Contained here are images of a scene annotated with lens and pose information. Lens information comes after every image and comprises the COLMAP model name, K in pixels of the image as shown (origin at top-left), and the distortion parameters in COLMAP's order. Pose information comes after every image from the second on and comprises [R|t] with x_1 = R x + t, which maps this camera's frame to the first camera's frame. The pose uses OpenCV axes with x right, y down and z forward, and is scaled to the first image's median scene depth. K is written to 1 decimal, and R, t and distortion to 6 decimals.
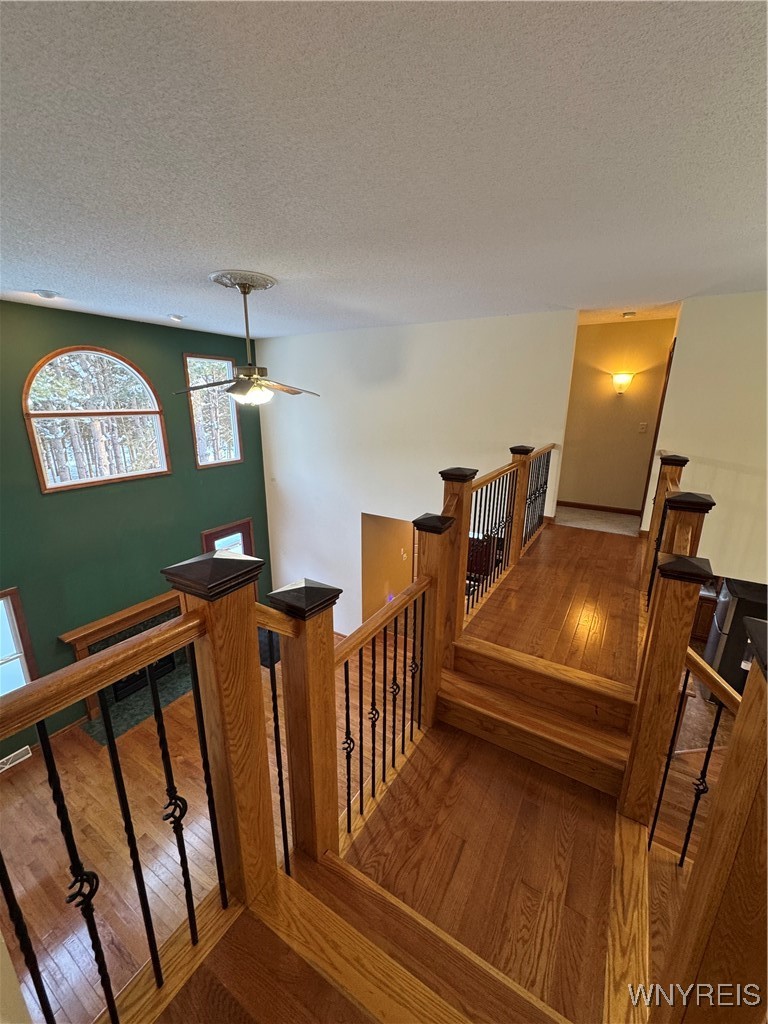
lens RADIAL K [[408.5, 0, 383.5], [0, 408.5, 511.4], [0, 0, 1]] dist [-0.000534, 0.000222]
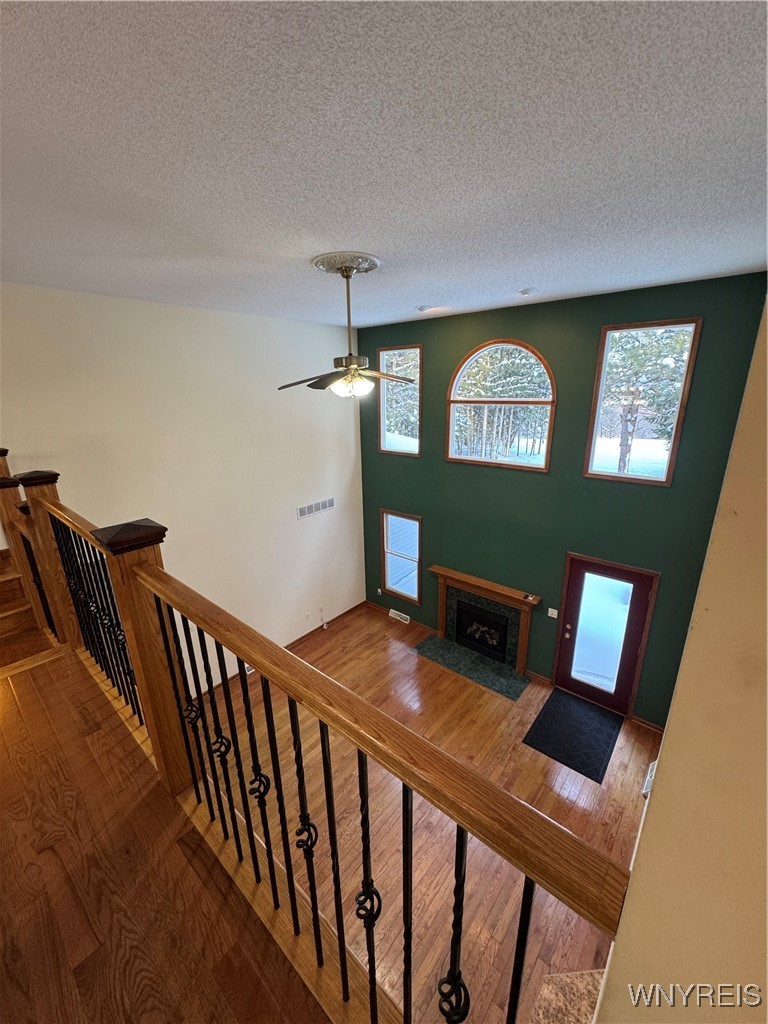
lens RADIAL K [[408.5, 0, 386.5], [0, 408.5, 511.9], [0, 0, 1]] dist [-0.000534, 0.000222]
pose [[-0.154549, 0.283895, -0.946318, 0.440789], [-0.247666, 0.916111, 0.315281, -0.230573], [0.956439, 0.283097, -0.071272, 0.837575]]
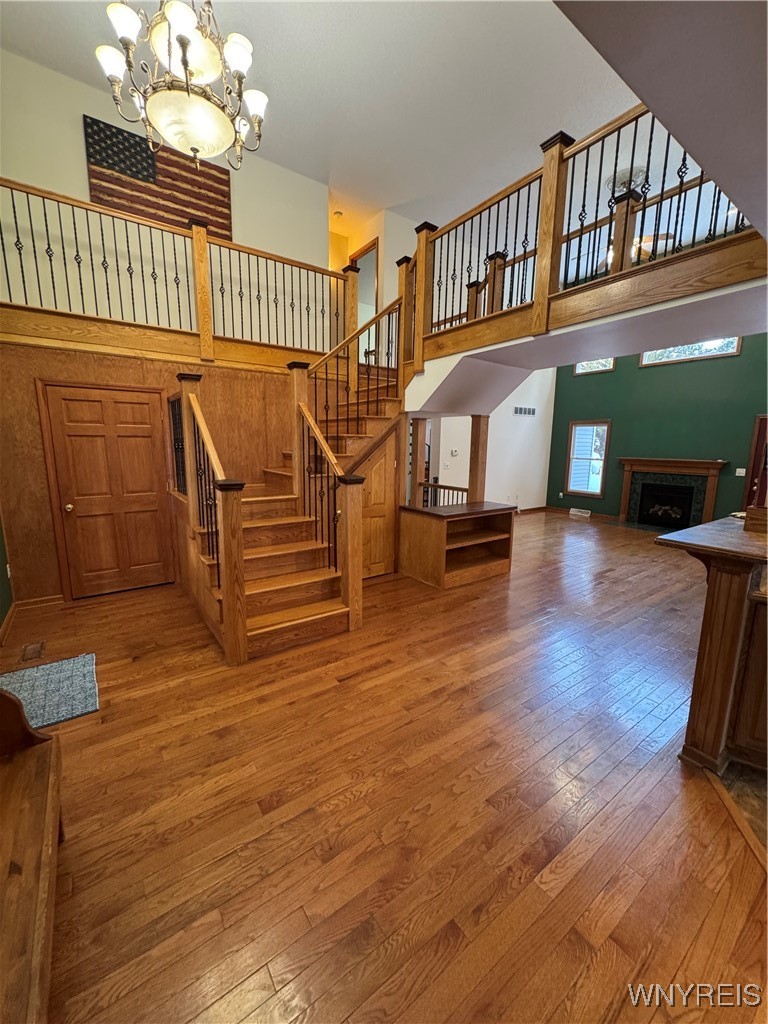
lens RADIAL K [[408.5, 0, 385.6], [0, 408.5, 508.6], [0, 0, 1]] dist [-0.000534, 0.000222]
pose [[-0.383710, 0.132978, -0.913829, 1.089108], [-0.260455, 0.933818, 0.245250, 0.324494], [0.885963, 0.332116, -0.323680, 0.705876]]
